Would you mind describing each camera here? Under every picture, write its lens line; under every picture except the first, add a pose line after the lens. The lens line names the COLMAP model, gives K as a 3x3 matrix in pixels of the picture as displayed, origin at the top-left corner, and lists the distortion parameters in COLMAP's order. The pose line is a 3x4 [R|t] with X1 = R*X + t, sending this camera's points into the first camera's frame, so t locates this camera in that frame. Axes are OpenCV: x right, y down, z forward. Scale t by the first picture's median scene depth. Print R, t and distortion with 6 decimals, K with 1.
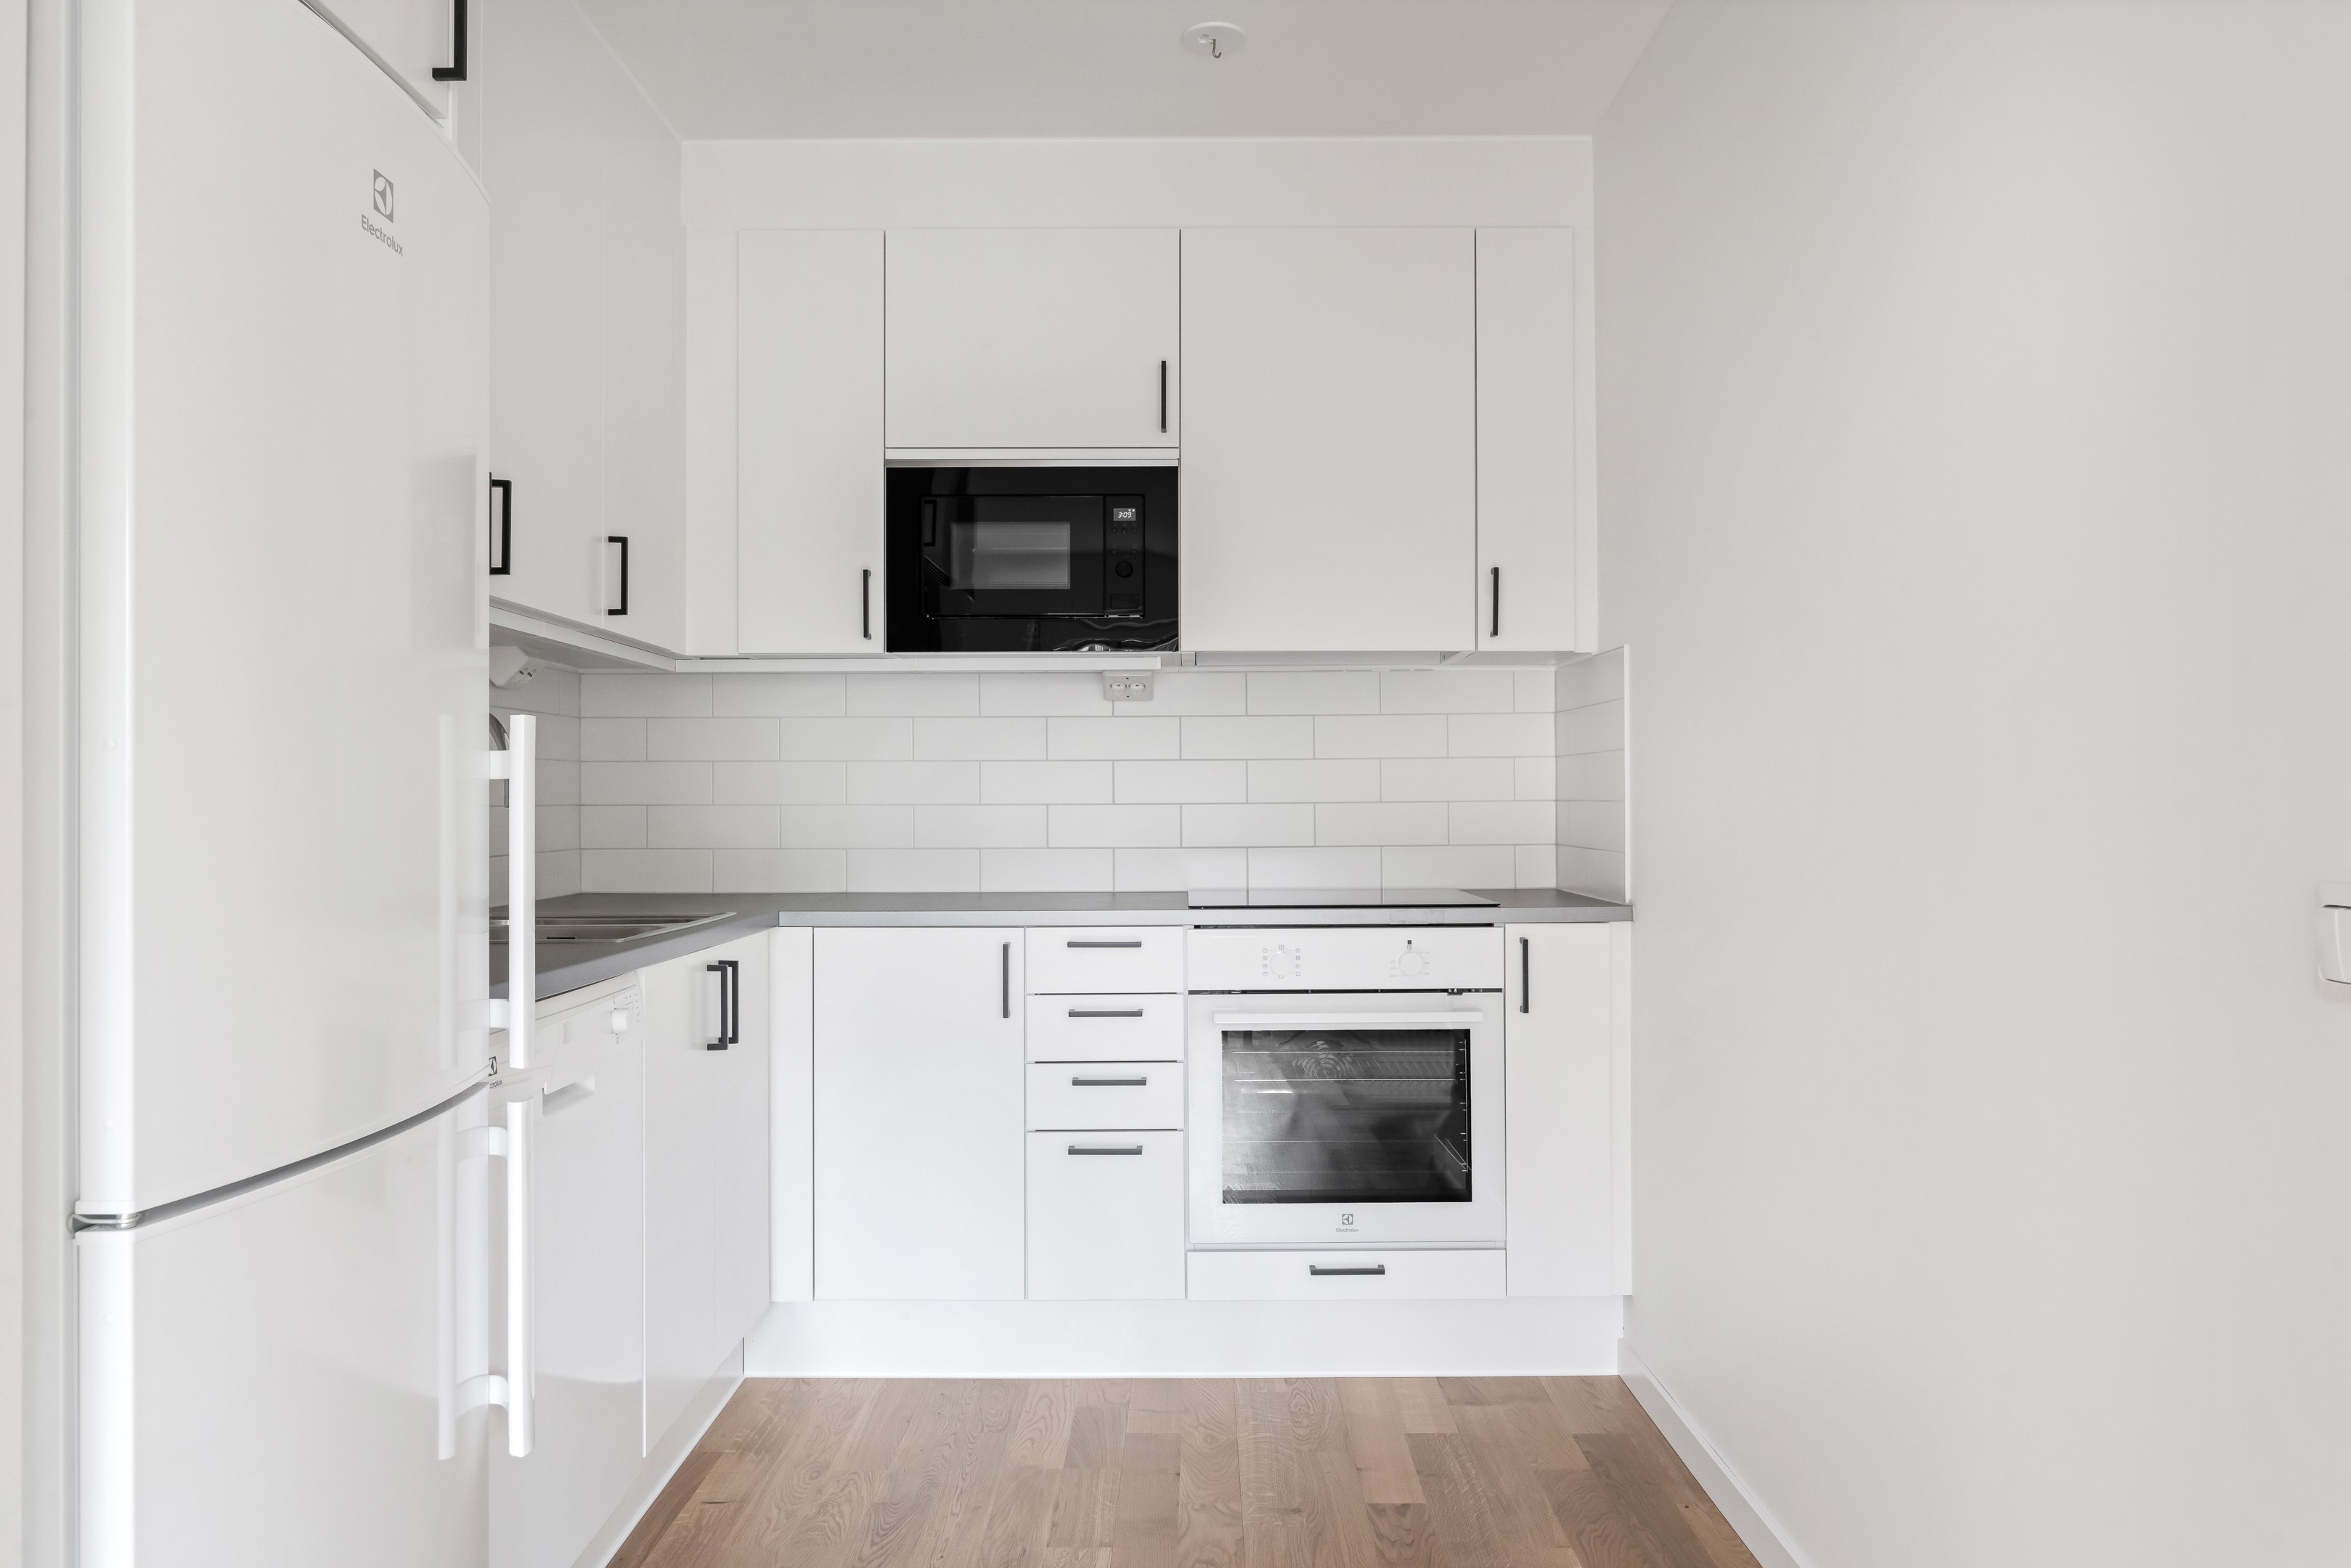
lens RADIAL K [[1630.9, 0, 1167.6], [0, 1630.9, 787.8], [0, 0, 1]] dist [0.001819, -0.000011]
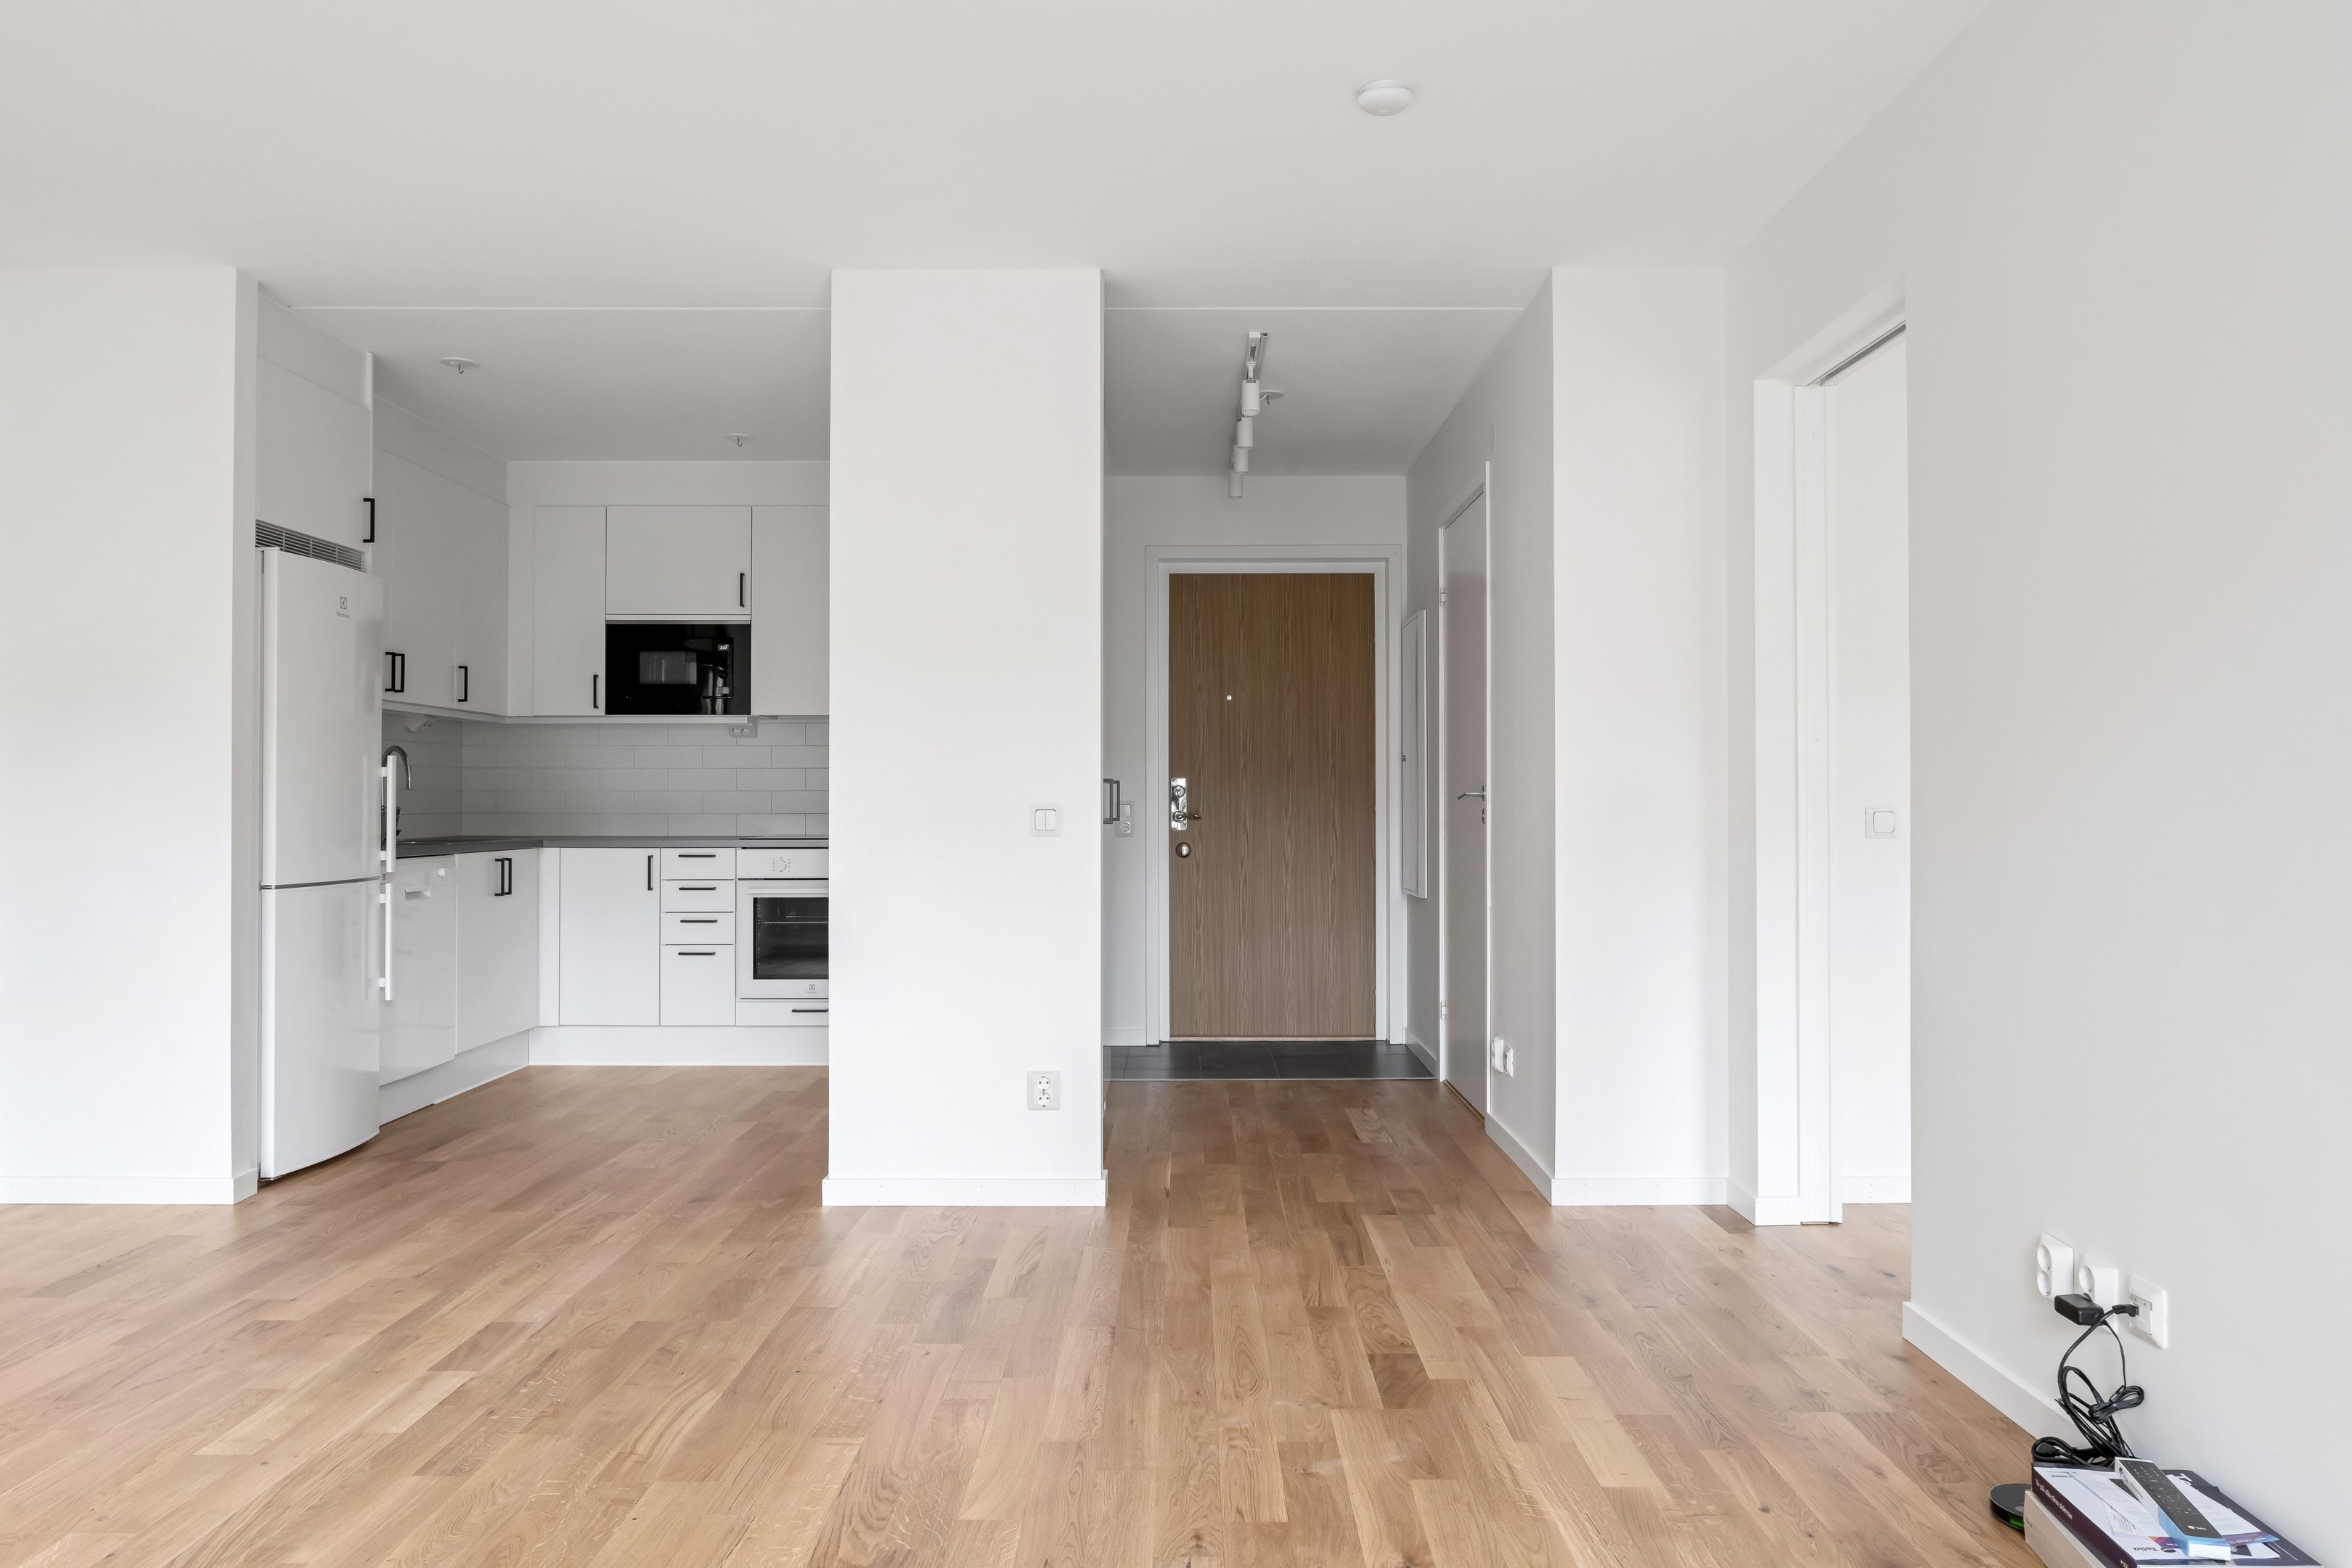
lens RADIAL K [[1631.8, 0, 1180.8], [0, 1631.8, 782.1], [0, 0, 1]] dist [0.001819, -0.000011]
pose [[0.999989, 0.004462, -0.001726, 0.588863], [-0.004467, 0.999985, -0.003236, 0.003898], [0.001712, 0.003243, 0.999993, -1.109677]]
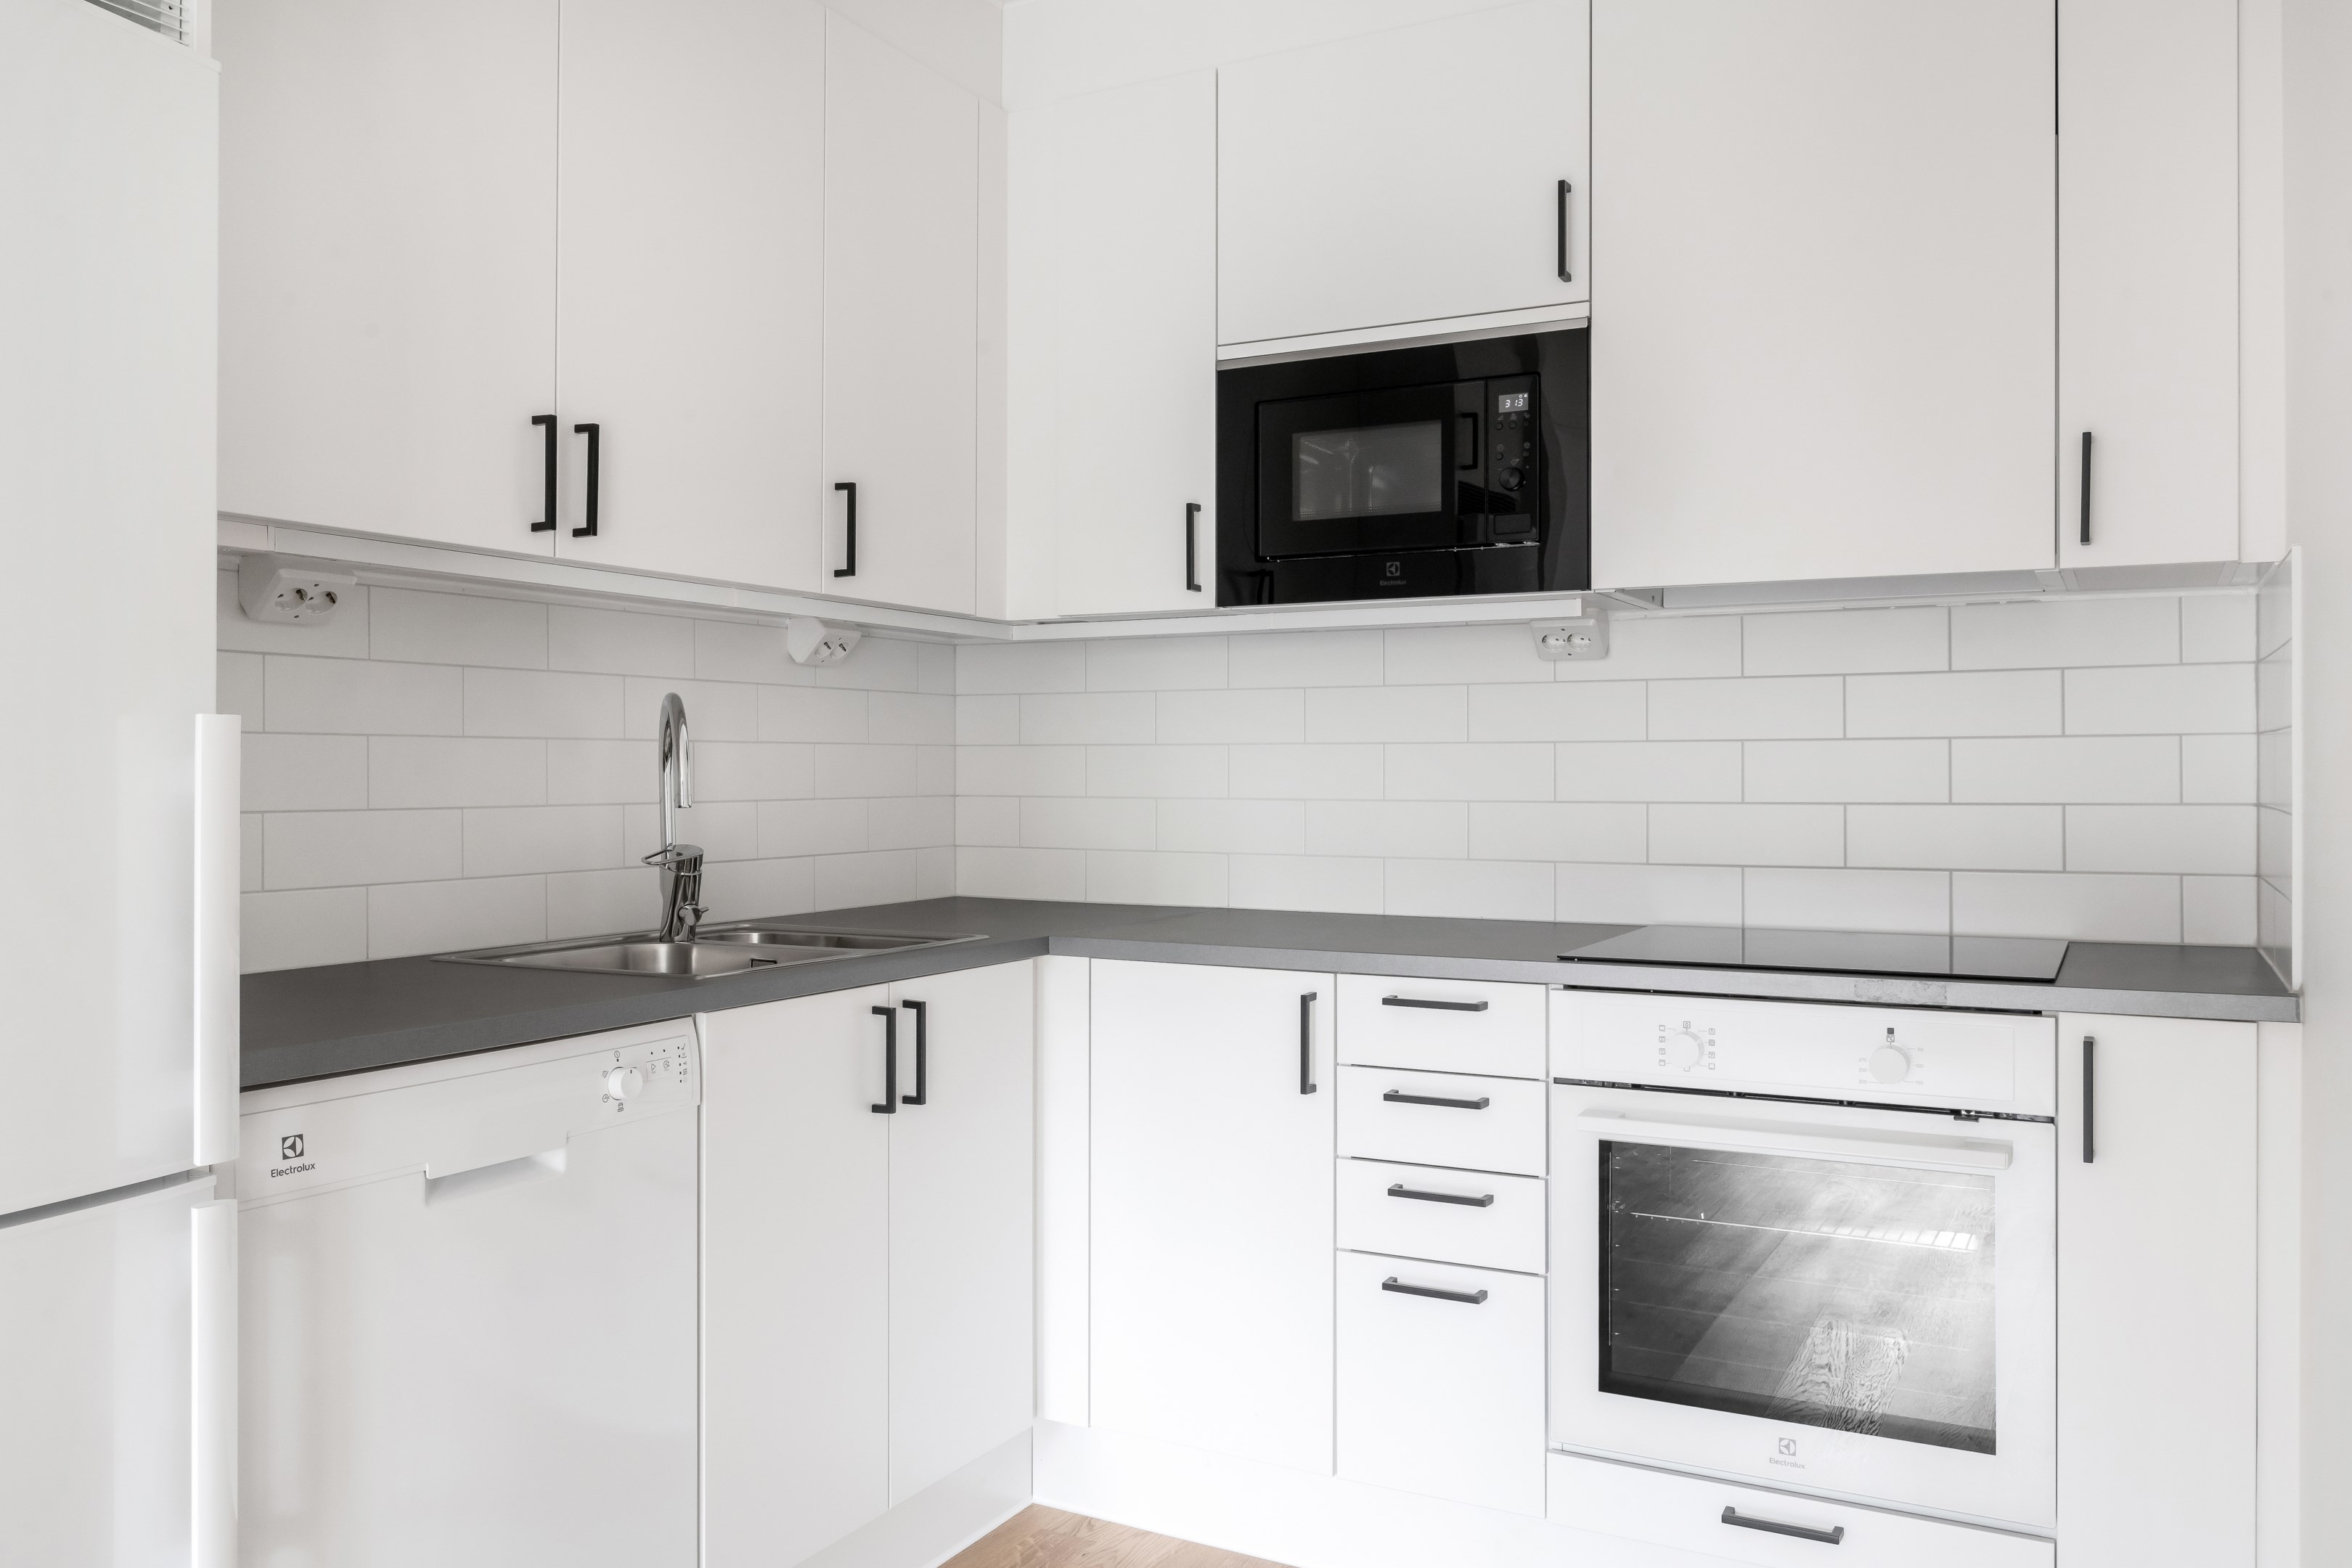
lens RADIAL K [[1777.9, 0, 1184.9], [0, 1777.9, 765.4], [0, 0, 1]] dist [-0.009335, -0.003045]
pose [[0.882649, 0.002702, -0.470024, 0.230143], [0.000204, 0.999981, 0.006132, -0.013533], [0.470032, -0.005508, 0.882632, 0.258692]]
